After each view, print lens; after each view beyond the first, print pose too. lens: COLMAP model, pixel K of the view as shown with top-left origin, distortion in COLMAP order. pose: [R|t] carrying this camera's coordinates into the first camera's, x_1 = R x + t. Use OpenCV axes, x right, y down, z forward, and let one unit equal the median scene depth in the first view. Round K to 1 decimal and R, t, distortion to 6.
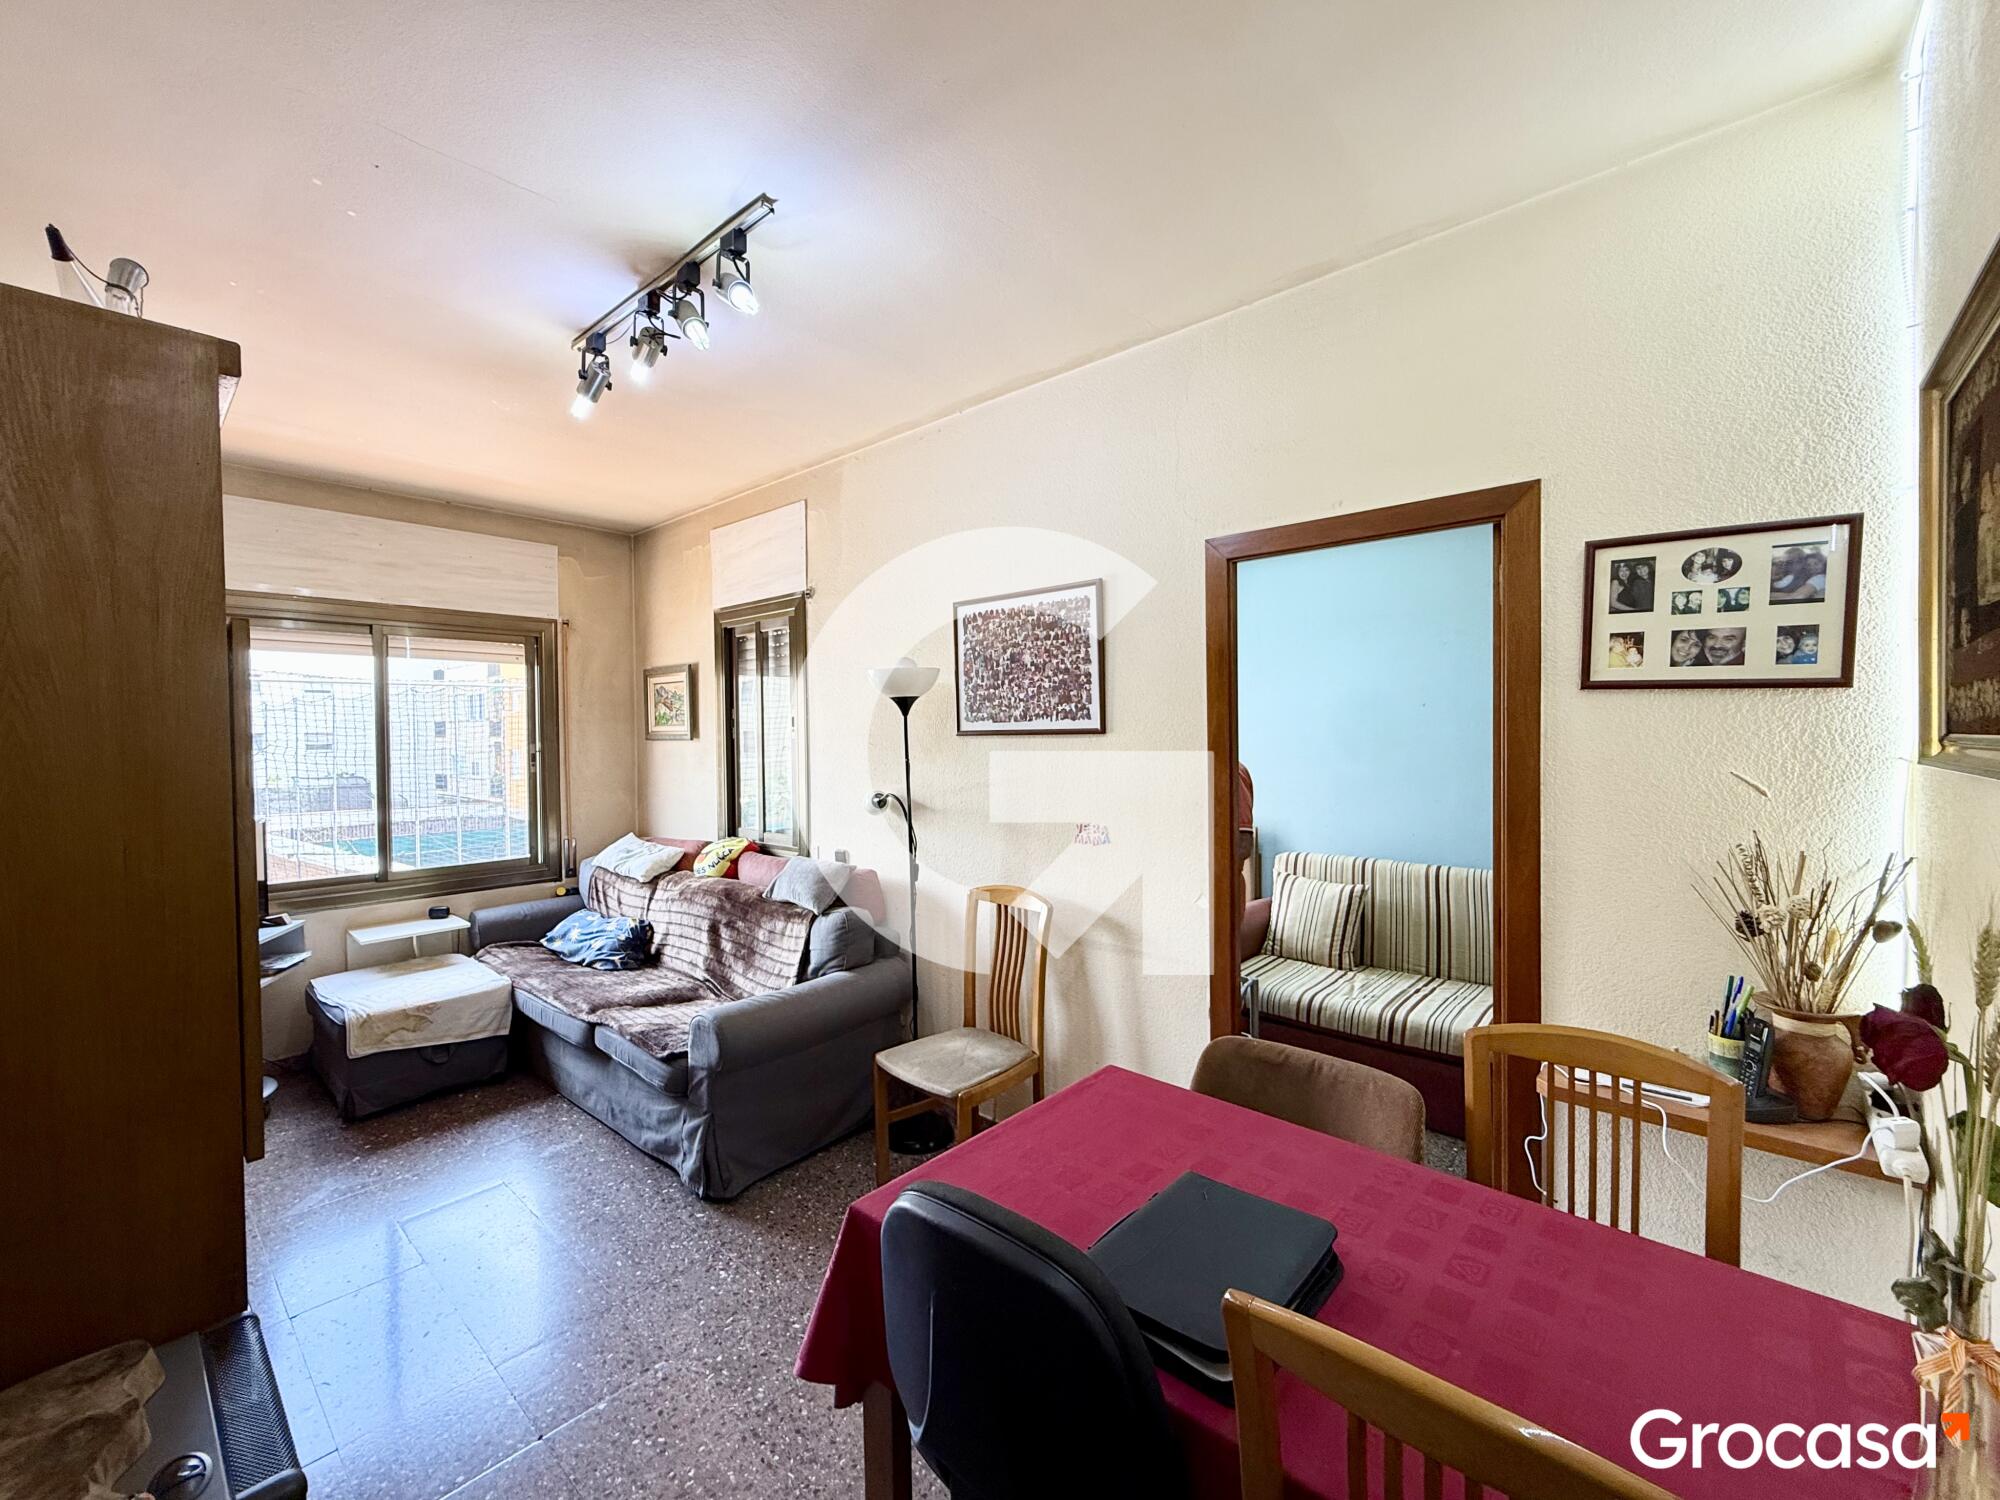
lens RADIAL K [[817.7, 0, 986.9], [0, 817.7, 748.4], [0, 0, 1]] dist [0.000072, 0.000030]
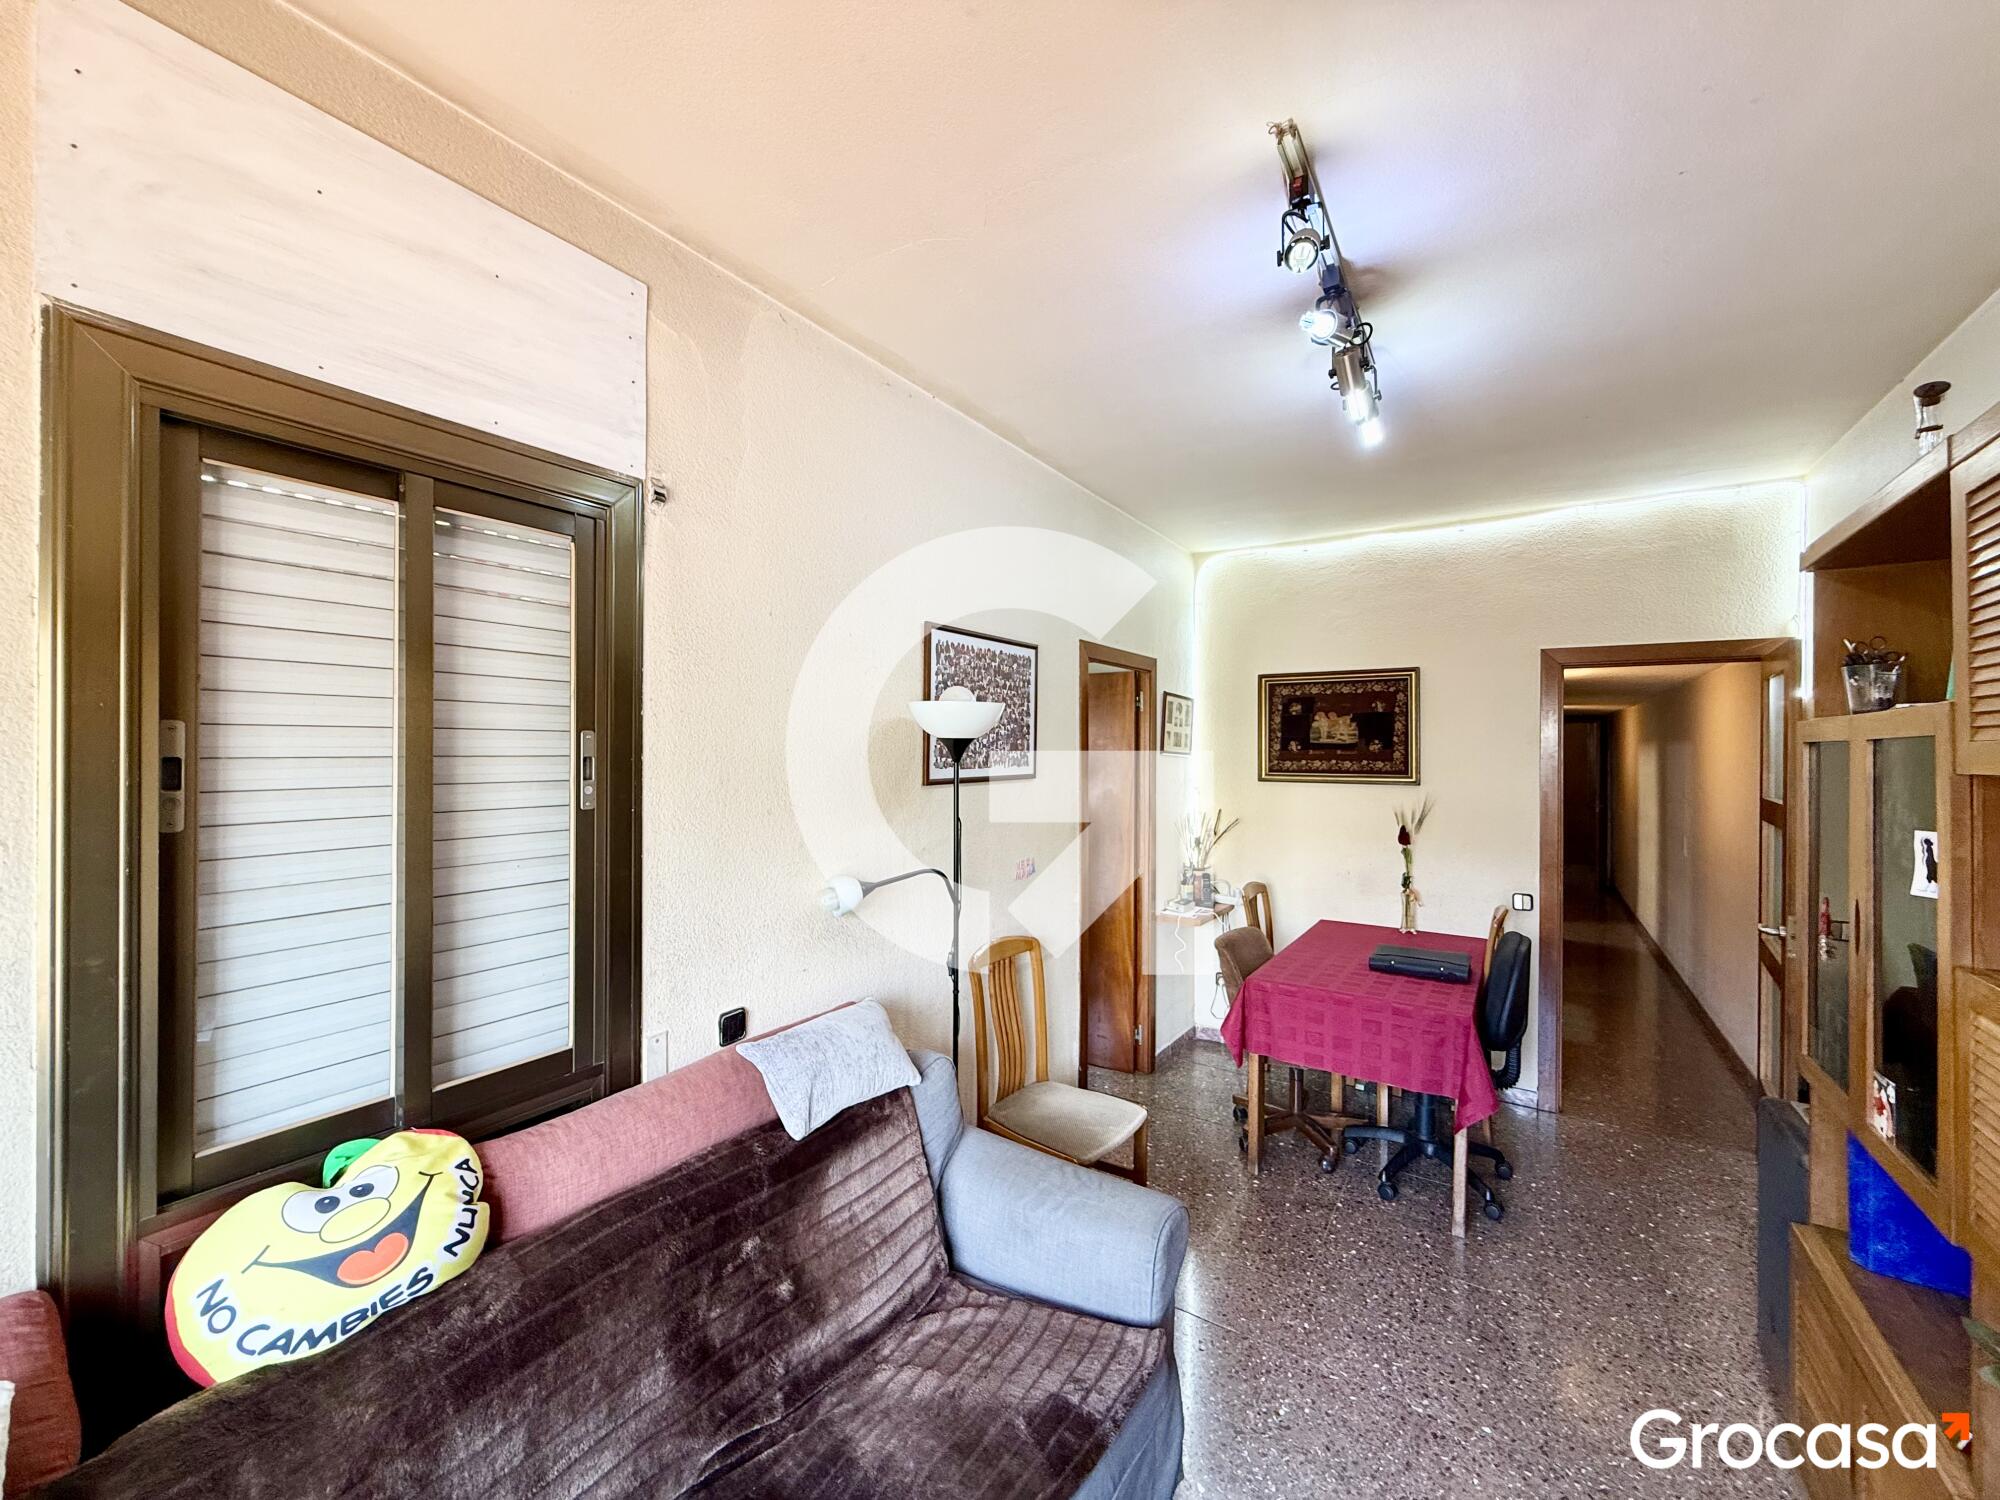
lens RADIAL K [[817.7, 0, 986.9], [0, 817.7, 748.4], [0, 0, 1]] dist [0.000072, 0.000030]
pose [[-0.158980, 0.009265, 0.987238, -0.945331], [0.015867, 0.999851, -0.006828, -0.051291], [-0.987154, 0.014579, -0.159103, 1.194747]]
